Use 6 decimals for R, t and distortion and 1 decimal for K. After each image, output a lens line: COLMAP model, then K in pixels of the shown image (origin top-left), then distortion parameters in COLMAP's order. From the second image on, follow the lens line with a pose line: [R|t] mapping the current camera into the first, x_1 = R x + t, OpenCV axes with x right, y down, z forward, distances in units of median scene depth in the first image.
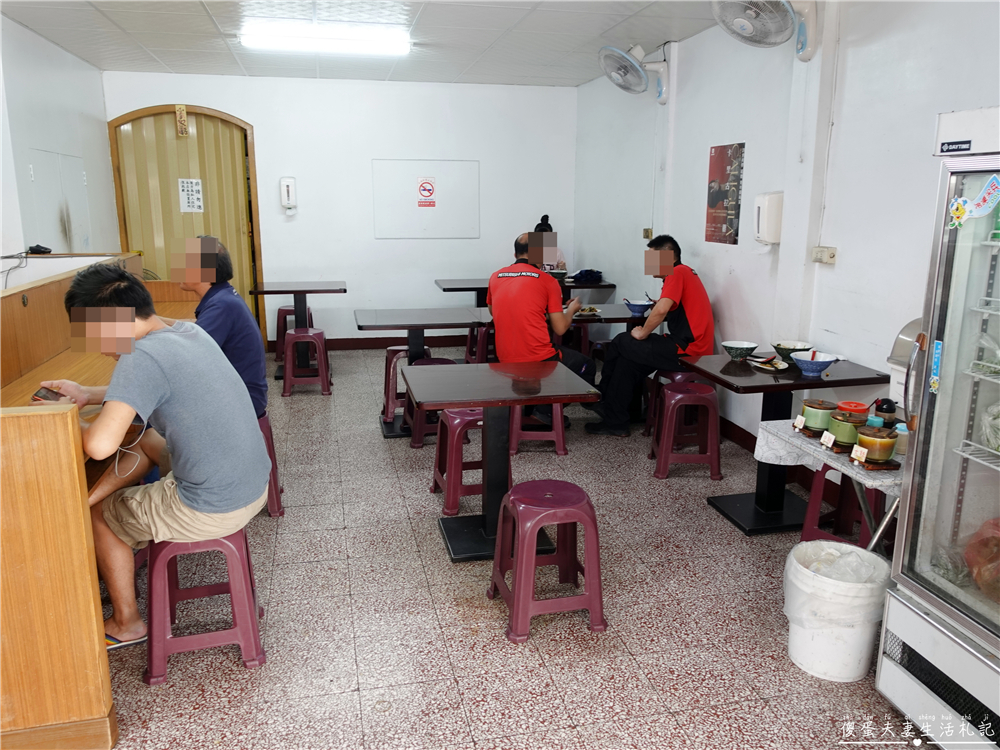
lens RADIAL K [[763.7, 0, 500.6], [0, 763.7, 371.8], [0, 0, 1]] dist [-0.004239, -0.009352]
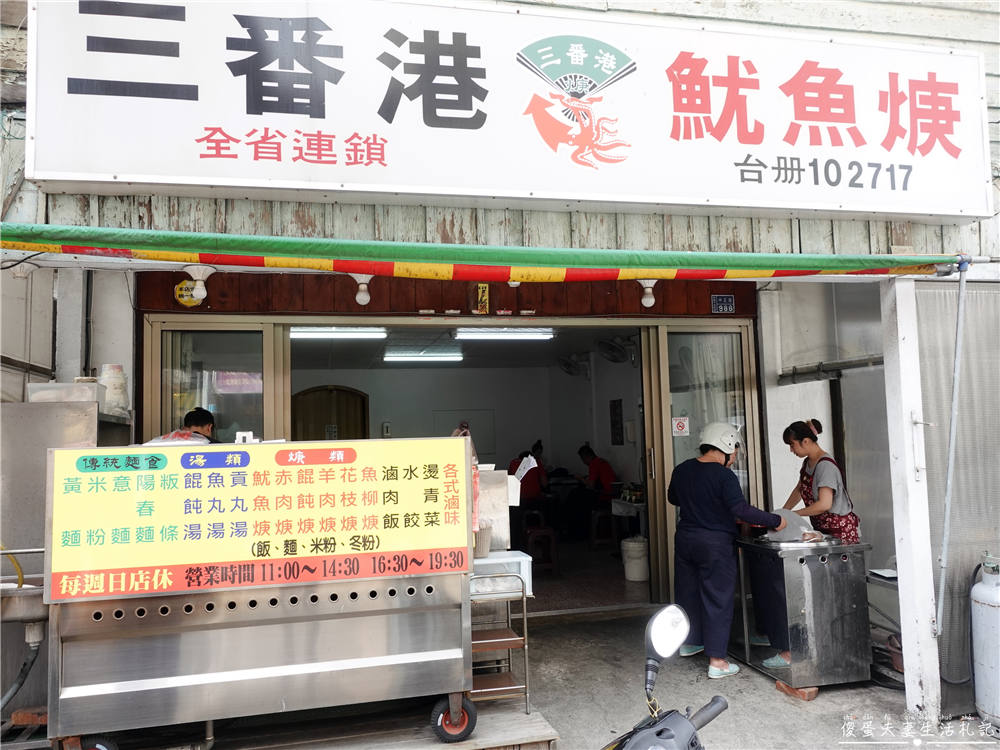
lens RADIAL K [[763.7, 0, 500.3], [0, 763.7, 373.0], [0, 0, 1]] dist [-0.004239, -0.009352]
pose [[0.999534, -0.028989, 0.009510, -0.041629], [0.030509, 0.950398, -0.309537, 0.264833], [-0.000065, 0.309683, 0.950840, -0.986473]]
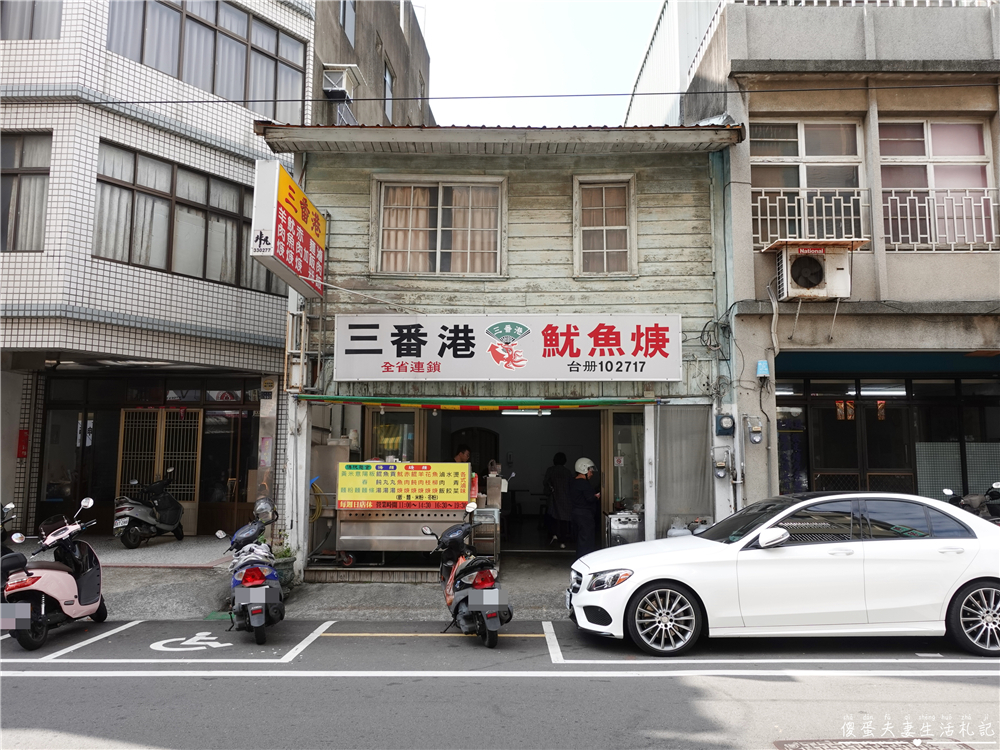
lens RADIAL K [[763.7, 0, 498.1], [0, 763.7, 375.2], [0, 0, 1]] dist [-0.004239, -0.009352]
pose [[0.968461, -0.023419, -0.248061, 1.720279], [-0.062143, 0.941410, -0.331490, 1.162692], [0.241291, 0.336451, 0.910264, -4.816906]]
